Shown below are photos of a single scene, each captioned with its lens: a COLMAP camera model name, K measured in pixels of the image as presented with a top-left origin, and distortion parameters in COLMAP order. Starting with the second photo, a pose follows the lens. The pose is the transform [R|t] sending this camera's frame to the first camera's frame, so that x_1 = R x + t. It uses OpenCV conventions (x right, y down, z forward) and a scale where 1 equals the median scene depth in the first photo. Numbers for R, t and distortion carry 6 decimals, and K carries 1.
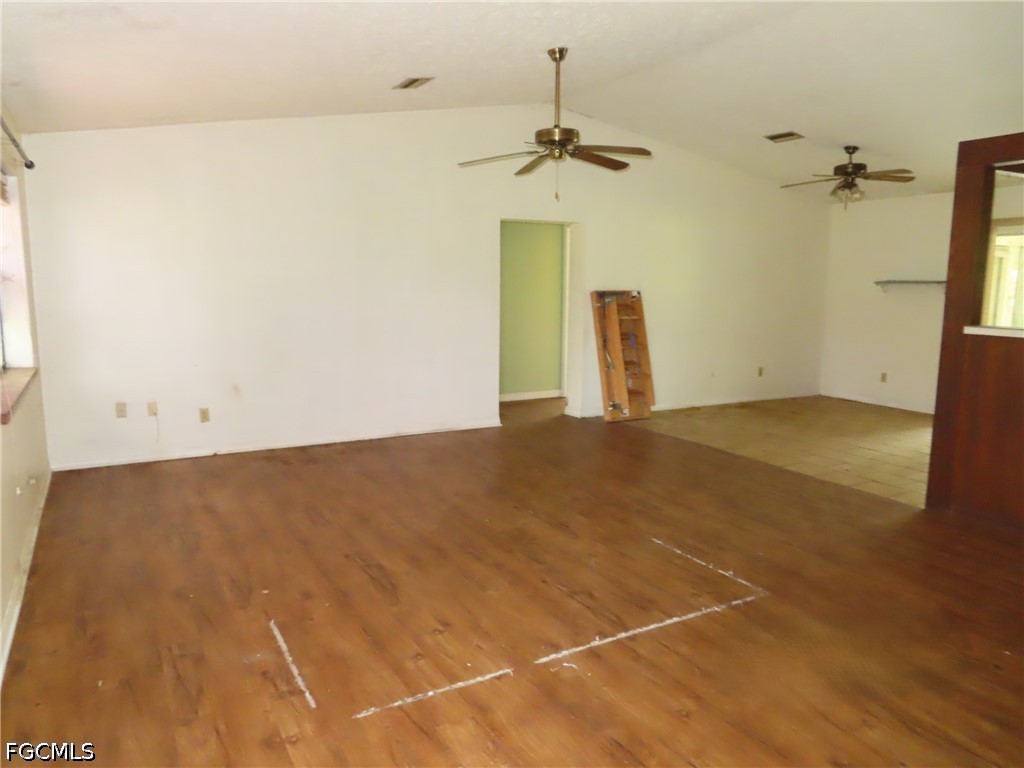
lens RADIAL K [[730.6, 0, 512.0], [0, 730.6, 384.0], [0, 0, 1]] dist [0.004259, 0.004109]
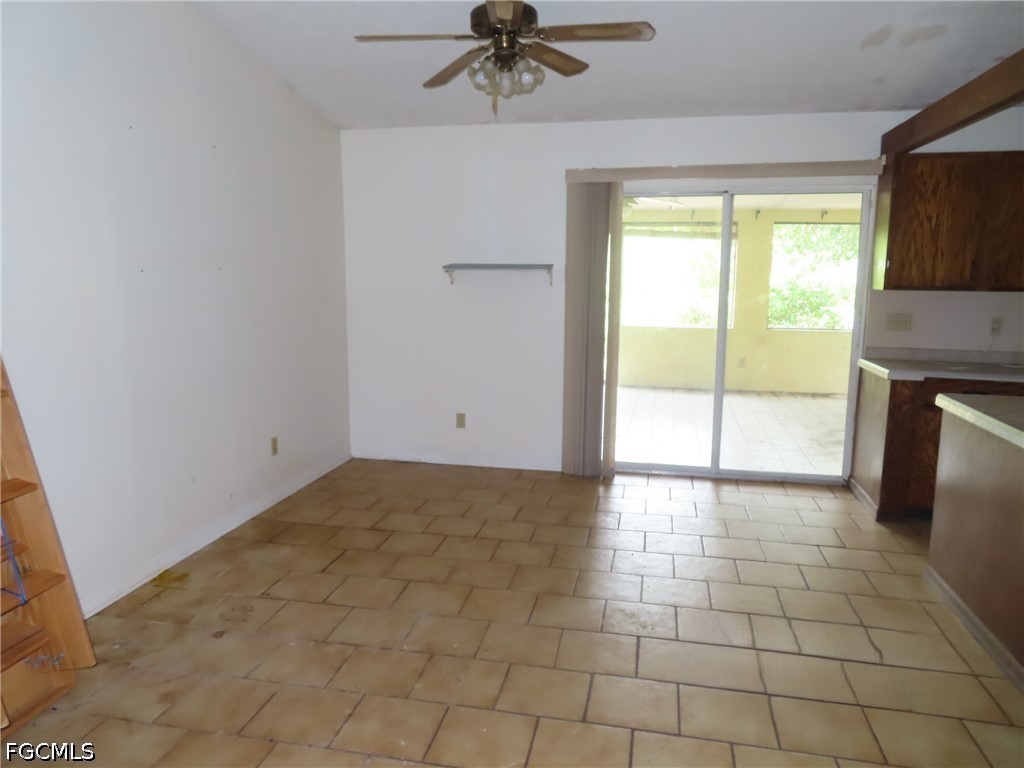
lens RADIAL K [[730.6, 0, 512.0], [0, 730.6, 384.0], [0, 0, 1]] dist [0.004259, 0.004109]
pose [[0.655967, -0.129433, 0.743609, 0.081079], [0.107063, 0.991182, 0.078082, -0.084720], [-0.747158, 0.028394, 0.664040, 0.564314]]
